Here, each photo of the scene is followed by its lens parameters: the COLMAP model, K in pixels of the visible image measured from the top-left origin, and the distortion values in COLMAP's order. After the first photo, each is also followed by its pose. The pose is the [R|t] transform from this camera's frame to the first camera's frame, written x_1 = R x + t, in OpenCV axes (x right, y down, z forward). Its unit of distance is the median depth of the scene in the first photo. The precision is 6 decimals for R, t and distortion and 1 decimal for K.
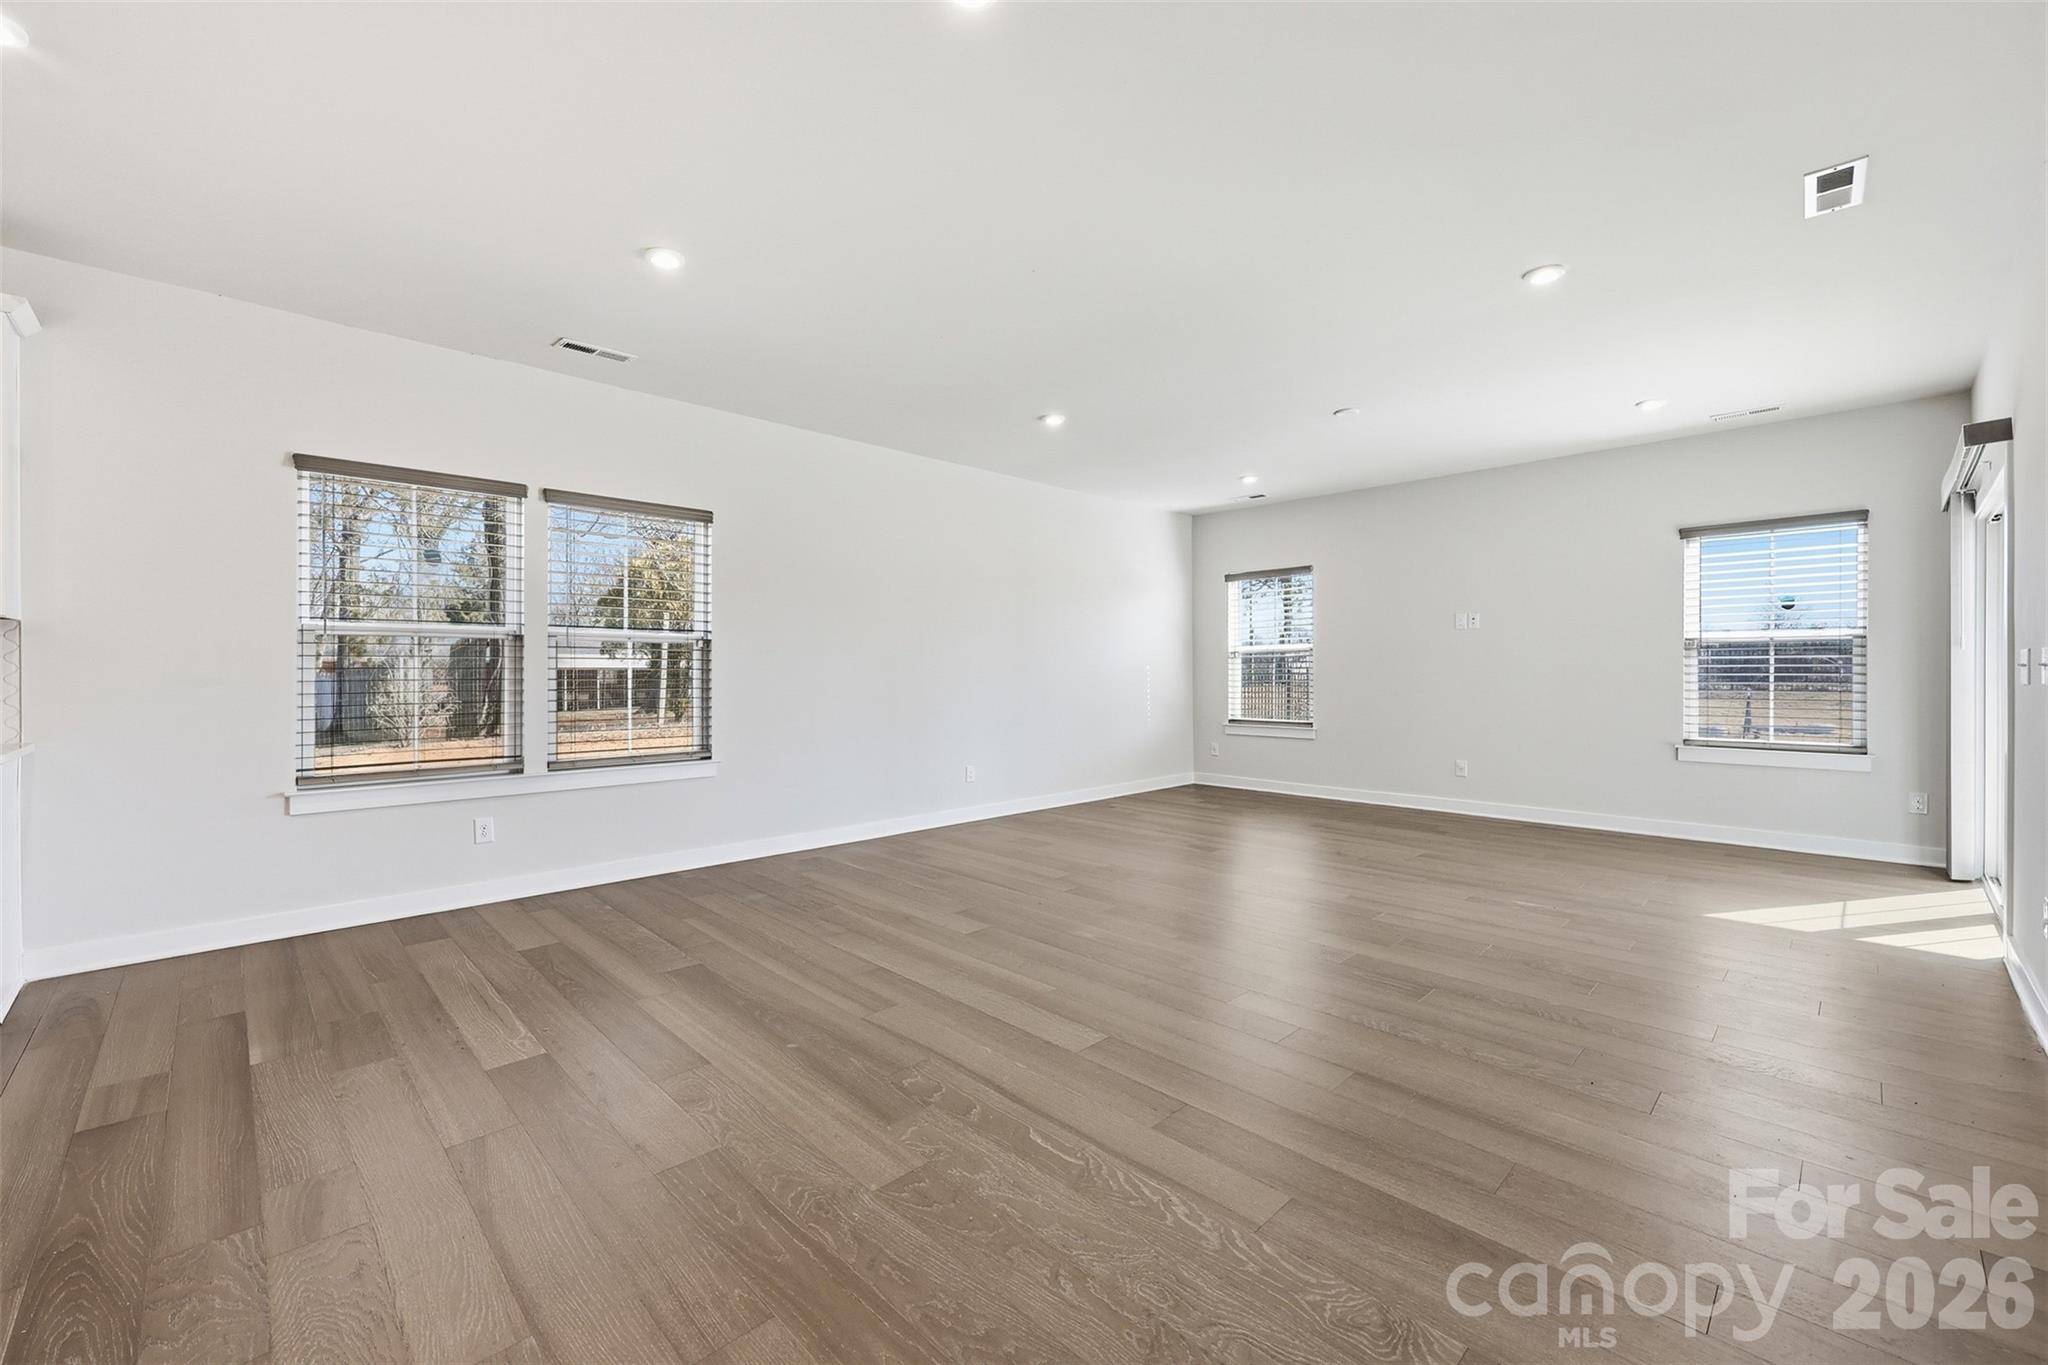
lens RADIAL K [[823.0, 0, 1029.3], [0, 823.0, 670.4], [0, 0, 1]] dist [-0.000214, 0.000042]
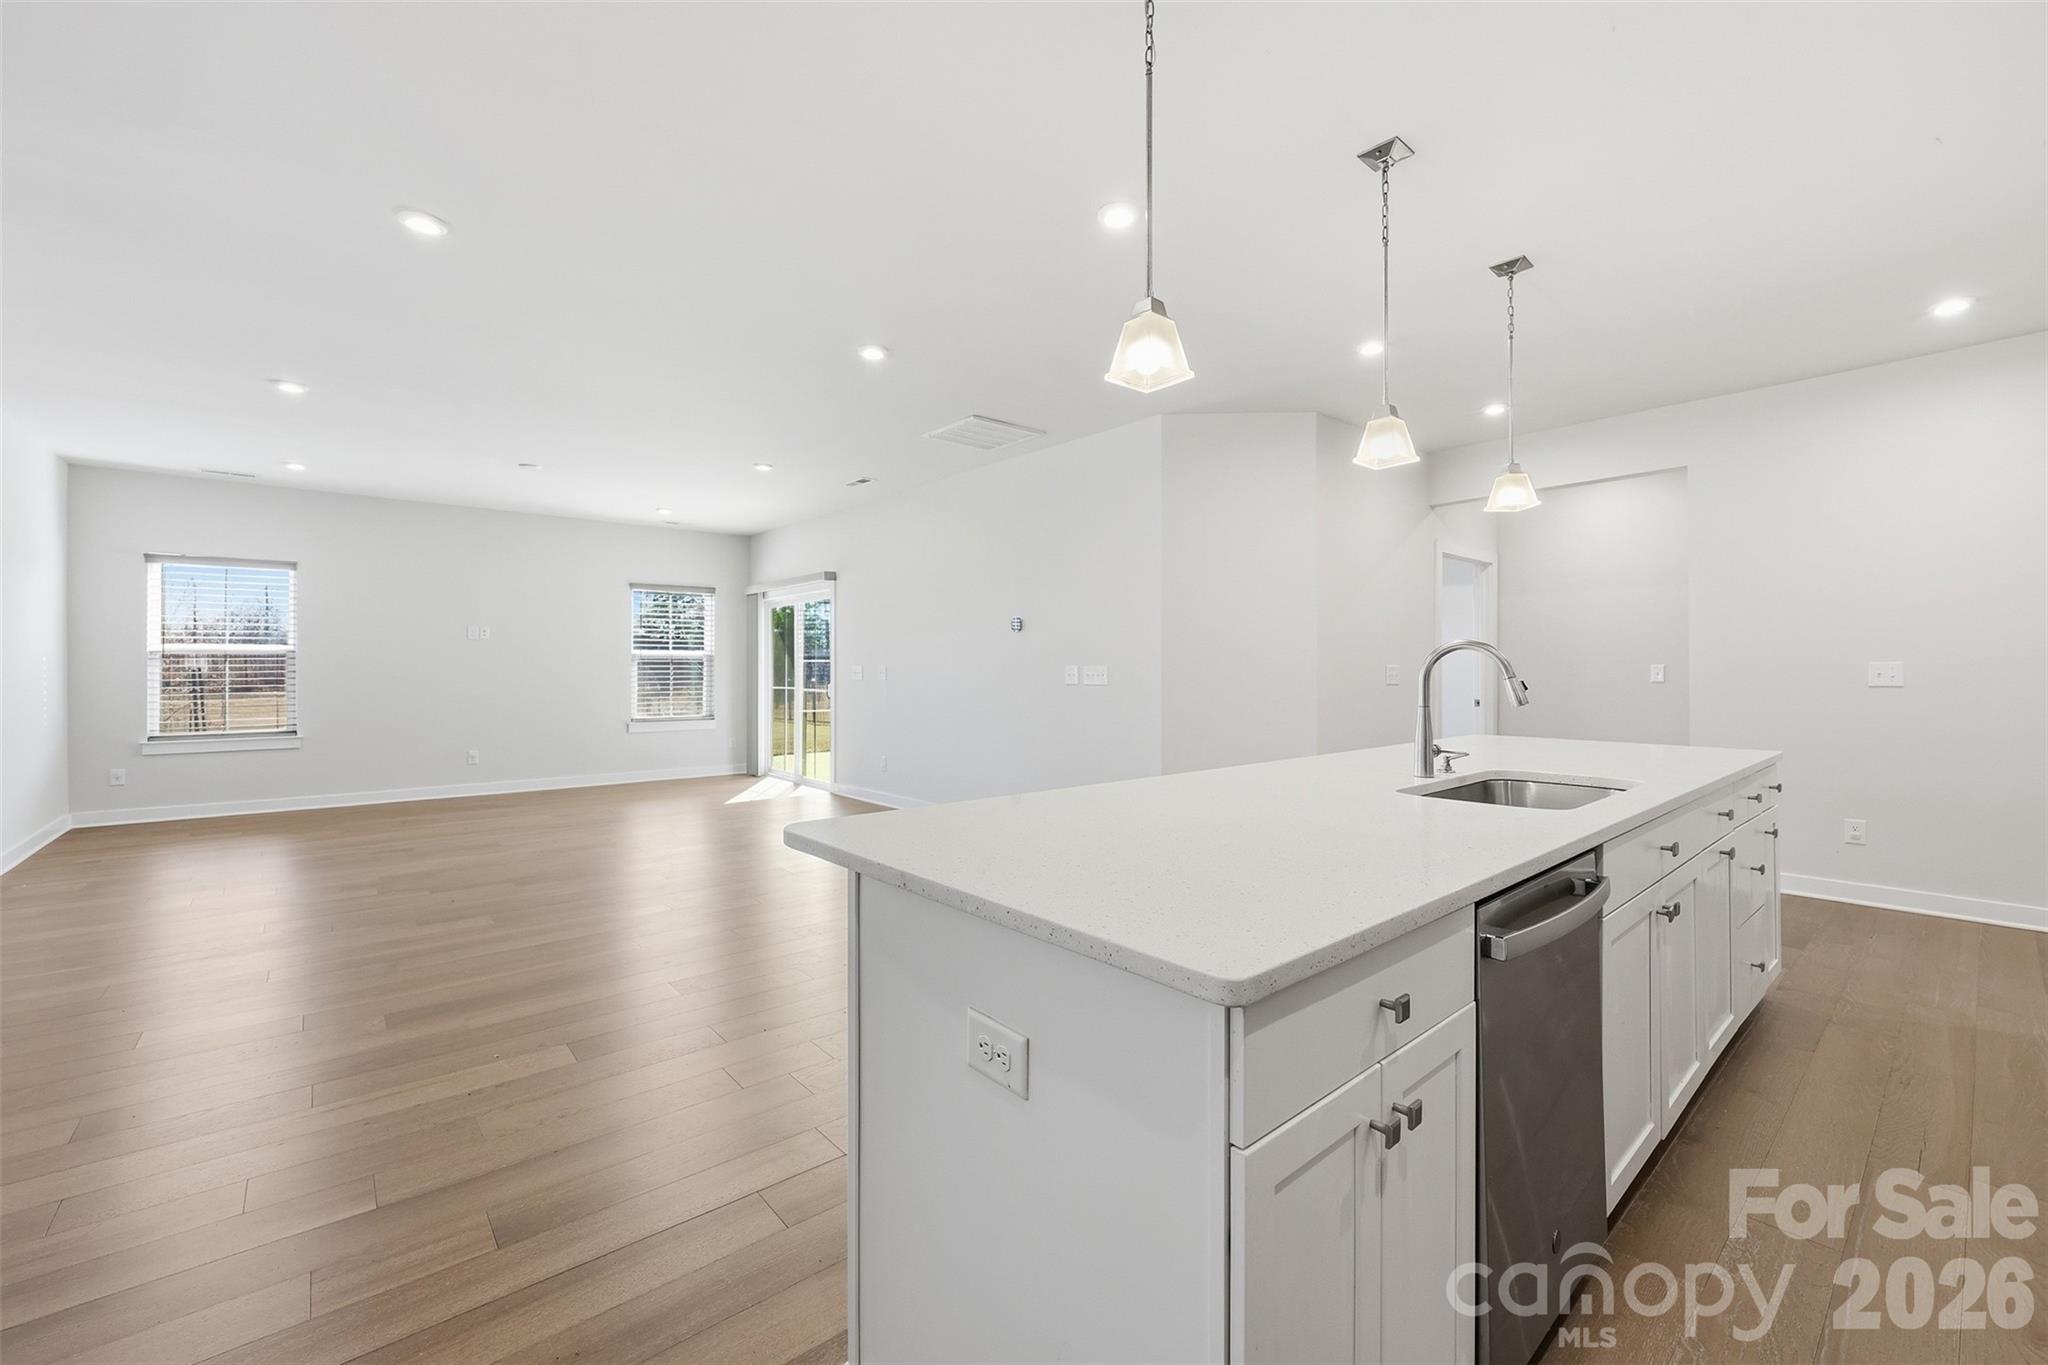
lens RADIAL K [[827.4, 0, 1026.0], [0, 827.4, 673.8], [0, 0, 1]] dist [-0.000545, 0.000325]
pose [[0.068627, -0.002881, 0.997638, -0.806353], [-0.002099, 0.999993, 0.003032, -0.007871], [-0.997640, -0.002302, 0.068620, 0.168413]]
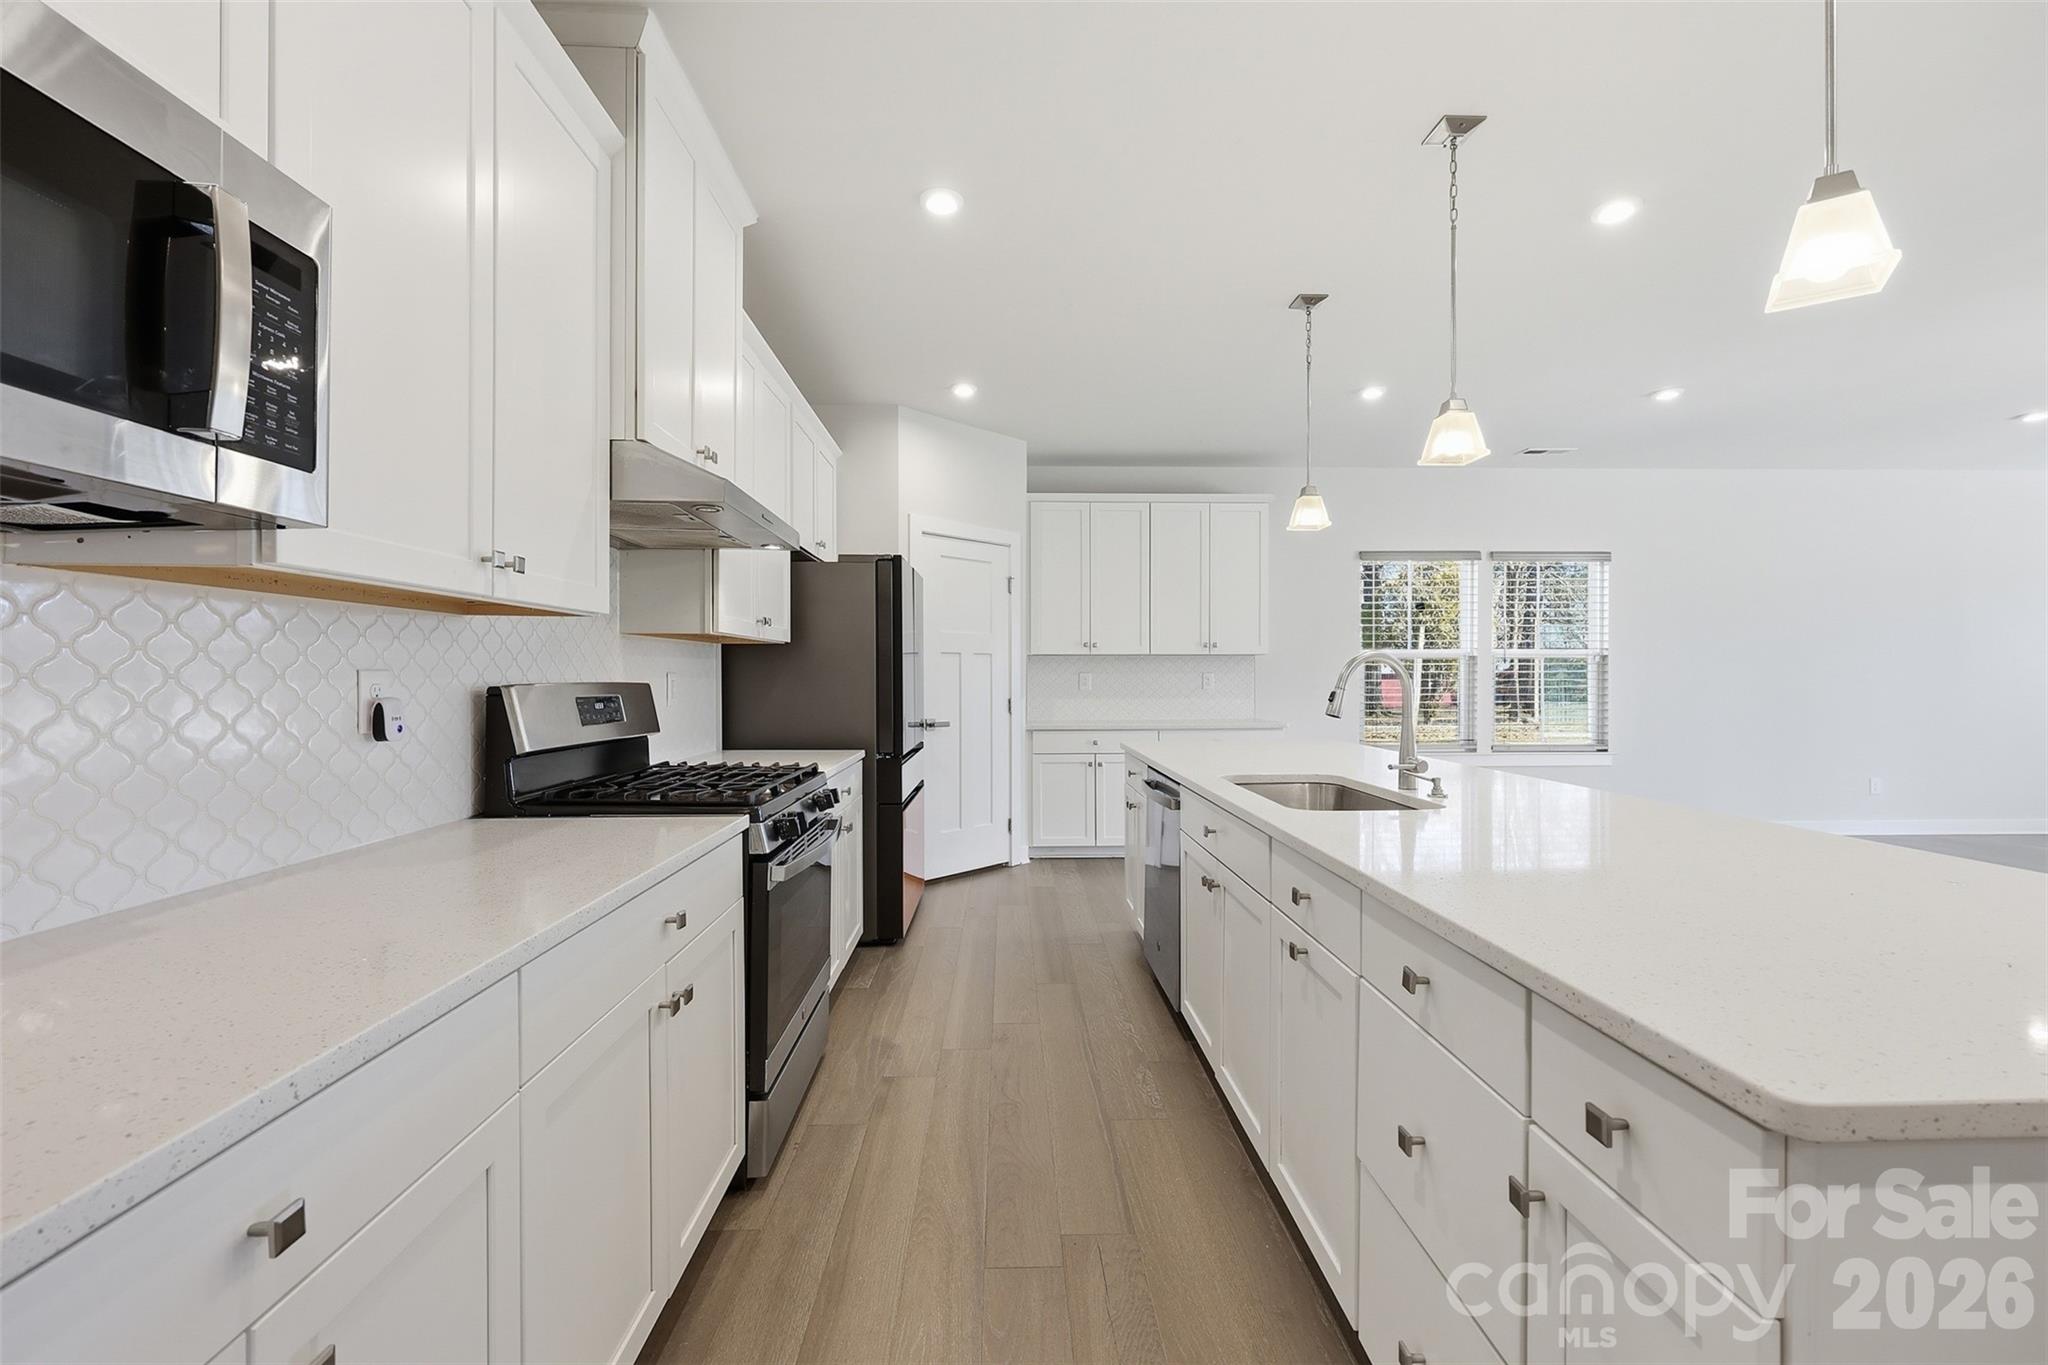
lens RADIAL K [[833.3, 0, 1024.7], [0, 833.3, 677.3], [0, 0, 1]] dist [0.001223, 0.000353]
pose [[0.728526, -0.000338, -0.685018, -0.165701], [0.001494, 0.999998, 0.001095, -0.006782], [0.685017, -0.001821, 0.728525, -0.515352]]
